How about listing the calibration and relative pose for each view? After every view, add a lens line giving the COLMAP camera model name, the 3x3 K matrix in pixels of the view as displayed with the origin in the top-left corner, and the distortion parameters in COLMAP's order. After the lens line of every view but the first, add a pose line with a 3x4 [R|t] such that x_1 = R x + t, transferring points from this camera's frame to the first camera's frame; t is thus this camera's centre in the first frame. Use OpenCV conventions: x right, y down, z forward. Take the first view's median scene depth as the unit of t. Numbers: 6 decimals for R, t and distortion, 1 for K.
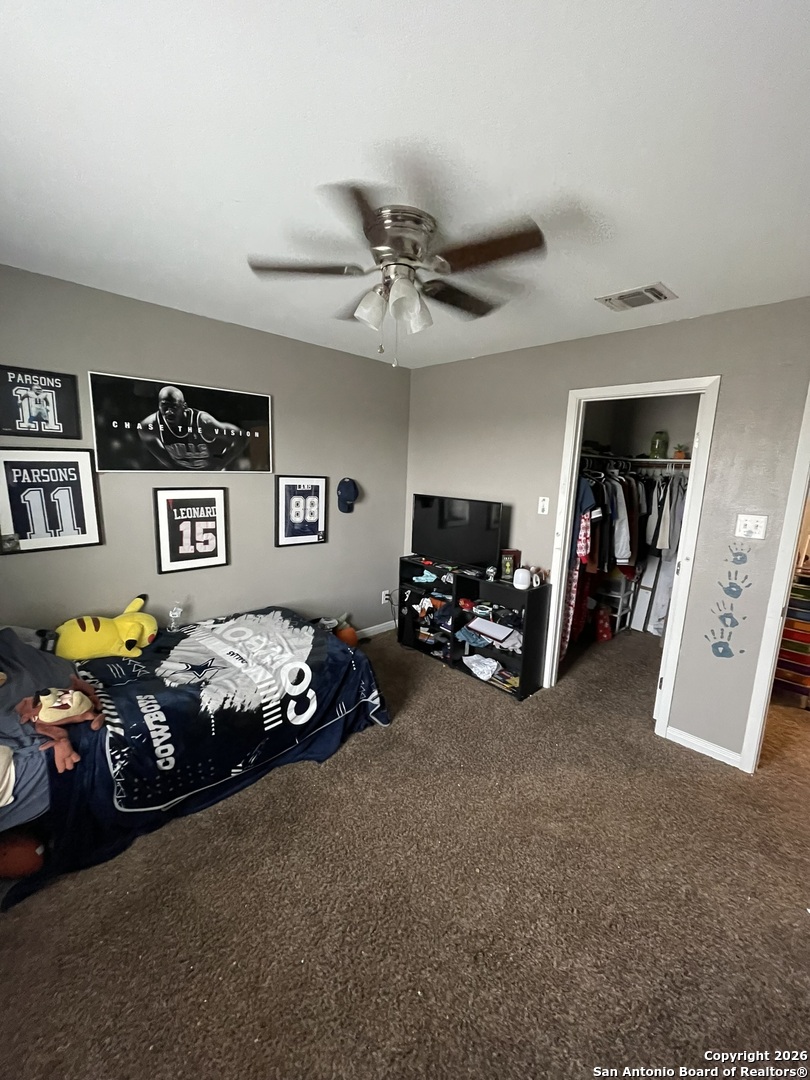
lens RADIAL K [[433.7, 0, 405.0], [0, 433.7, 540.0], [0, 0, 1]] dist [-0.006915, 0.000270]
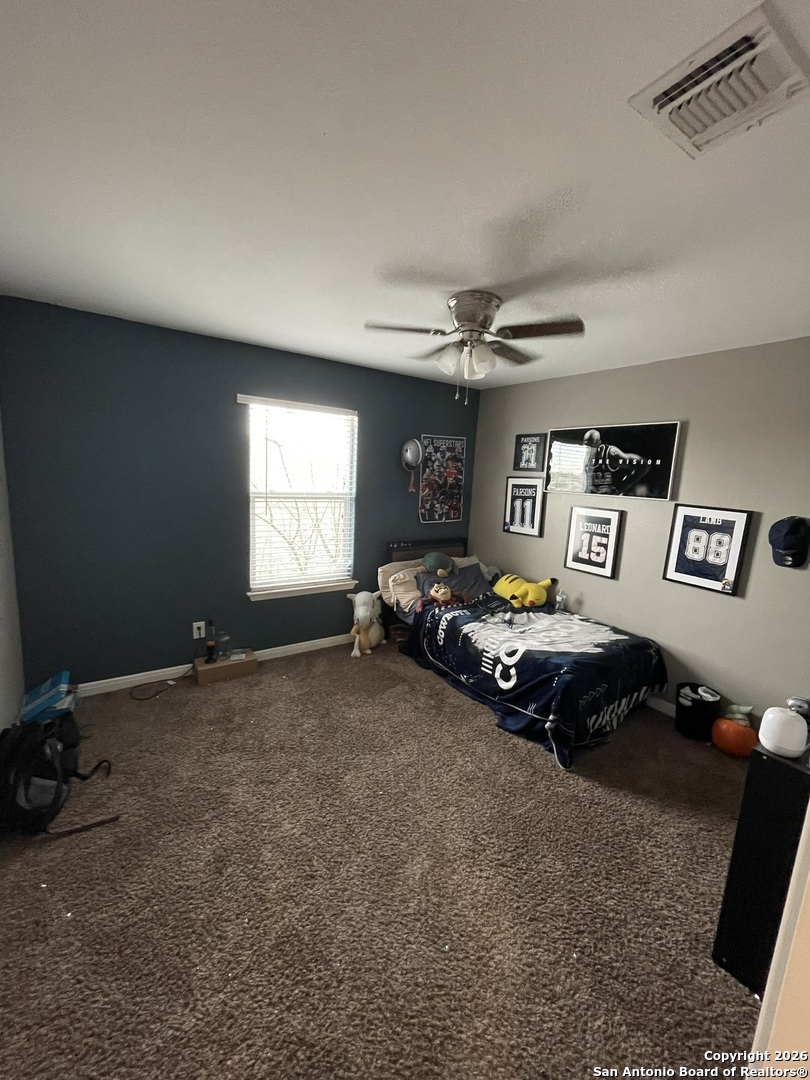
lens RADIAL K [[433.7, 0, 405.0], [0, 433.7, 540.0], [0, 0, 1]] dist [-0.006915, 0.000270]
pose [[-0.170057, 0.112064, -0.979042, 0.817016], [-0.222151, 0.963579, 0.148881, -0.093321], [0.960068, 0.242813, -0.138968, 0.660216]]
